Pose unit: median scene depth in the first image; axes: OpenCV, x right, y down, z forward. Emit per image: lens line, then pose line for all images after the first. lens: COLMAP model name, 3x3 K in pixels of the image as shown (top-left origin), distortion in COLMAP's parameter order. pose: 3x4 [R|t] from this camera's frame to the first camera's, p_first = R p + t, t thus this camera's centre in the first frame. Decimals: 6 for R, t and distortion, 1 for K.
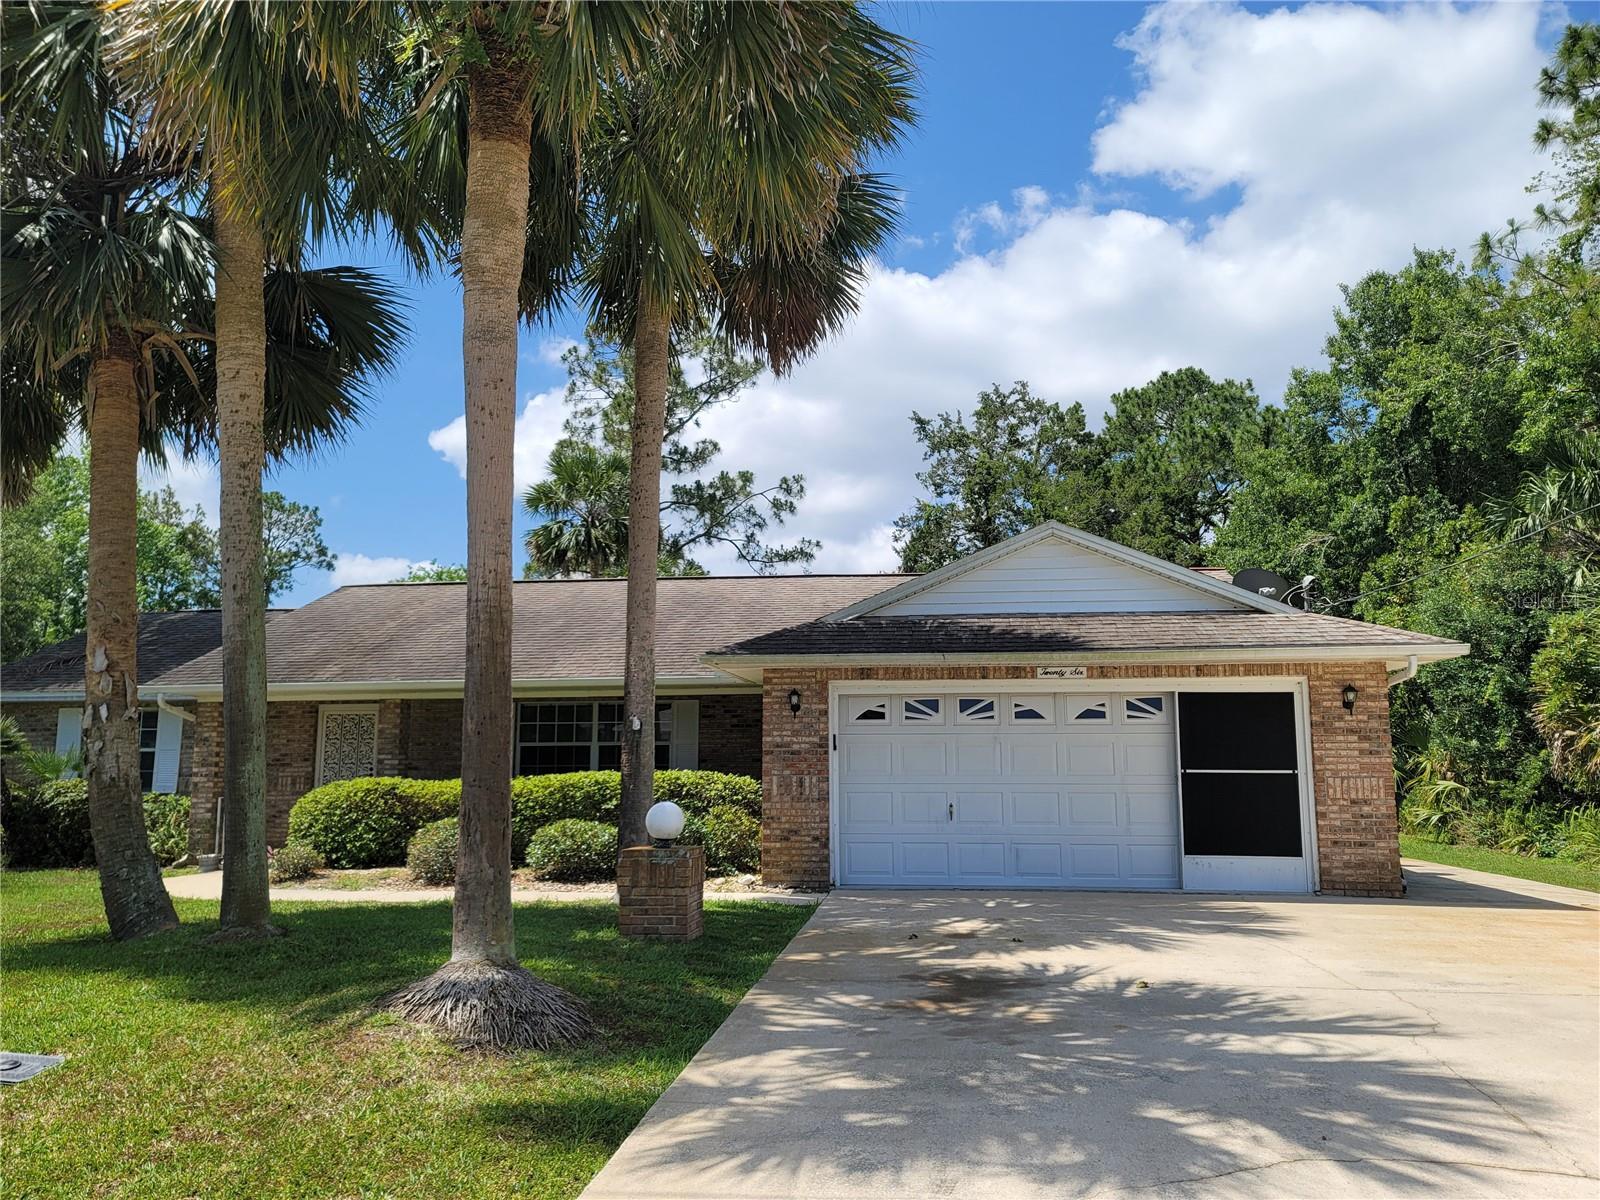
lens RADIAL K [[1159.5, 0, 814.0], [0, 1159.5, 609.7], [0, 0, 1]] dist [0.051450, -0.006075]
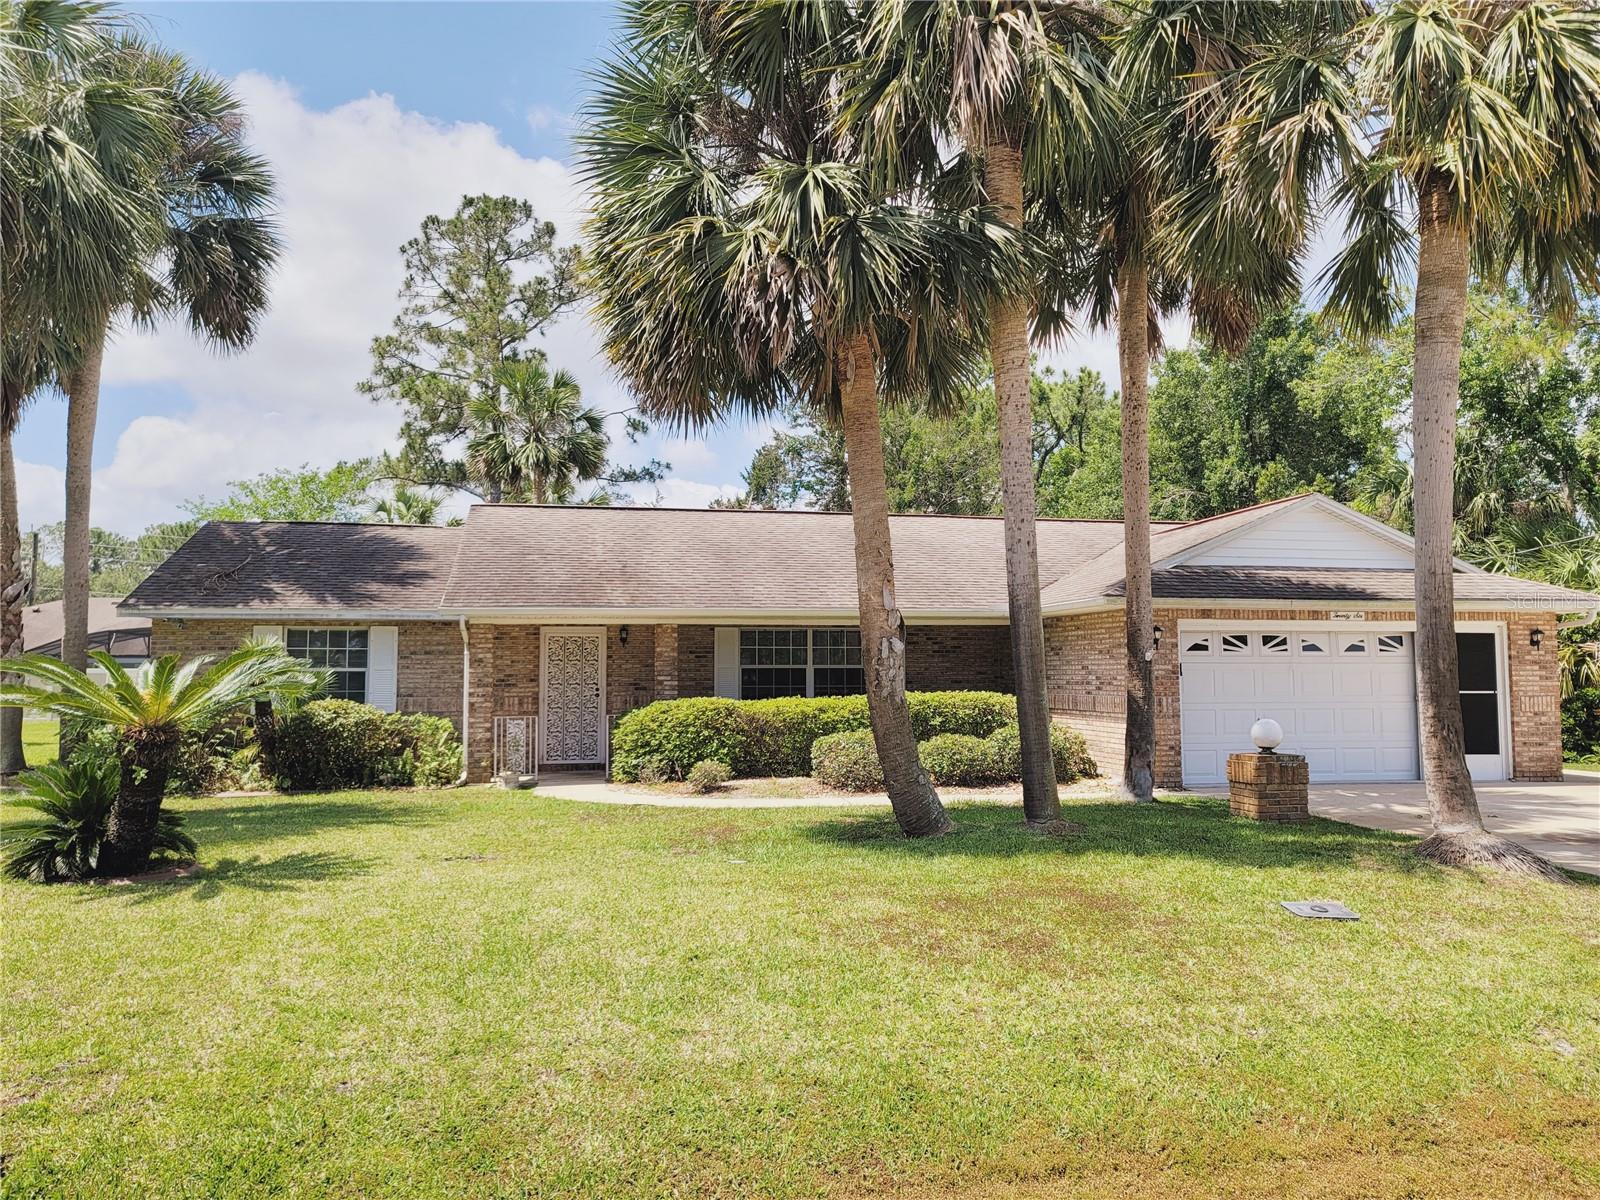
lens RADIAL K [[1159.5, 0, 810.5], [0, 1159.5, 606.1], [0, 0, 1]] dist [0.051450, -0.006075]
pose [[0.952209, 0.018742, 0.304873, -0.718645], [-0.039897, 0.997196, 0.063309, -0.014337], [-0.302831, -0.072447, 0.950287, -0.043955]]
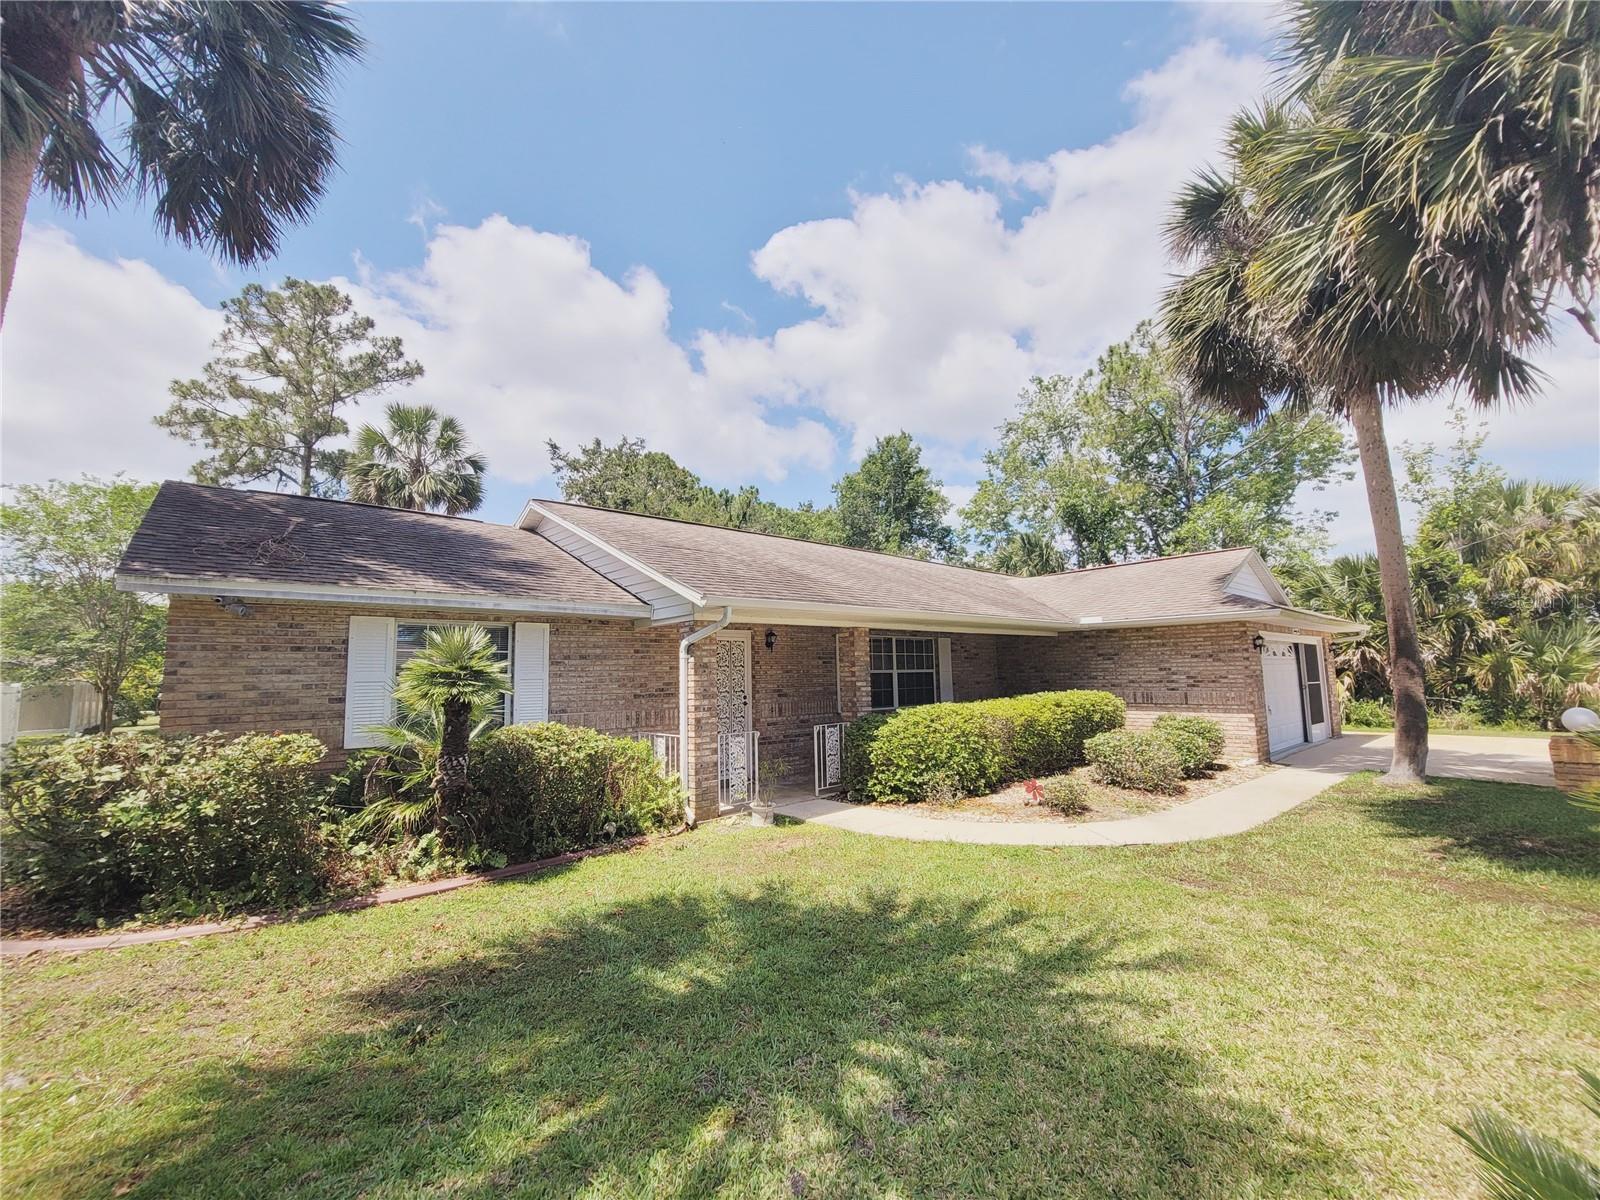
lens RADIAL K [[656.3, 0, 804.5], [0, 656.3, 603.5], [0, 0, 1]] dist [-0.002892, -0.001092]
pose [[0.679600, 0.071266, 0.730113, -1.049791], [-0.077356, 0.996683, -0.025281, 0.095513], [-0.729493, -0.039297, 0.682859, 0.828962]]
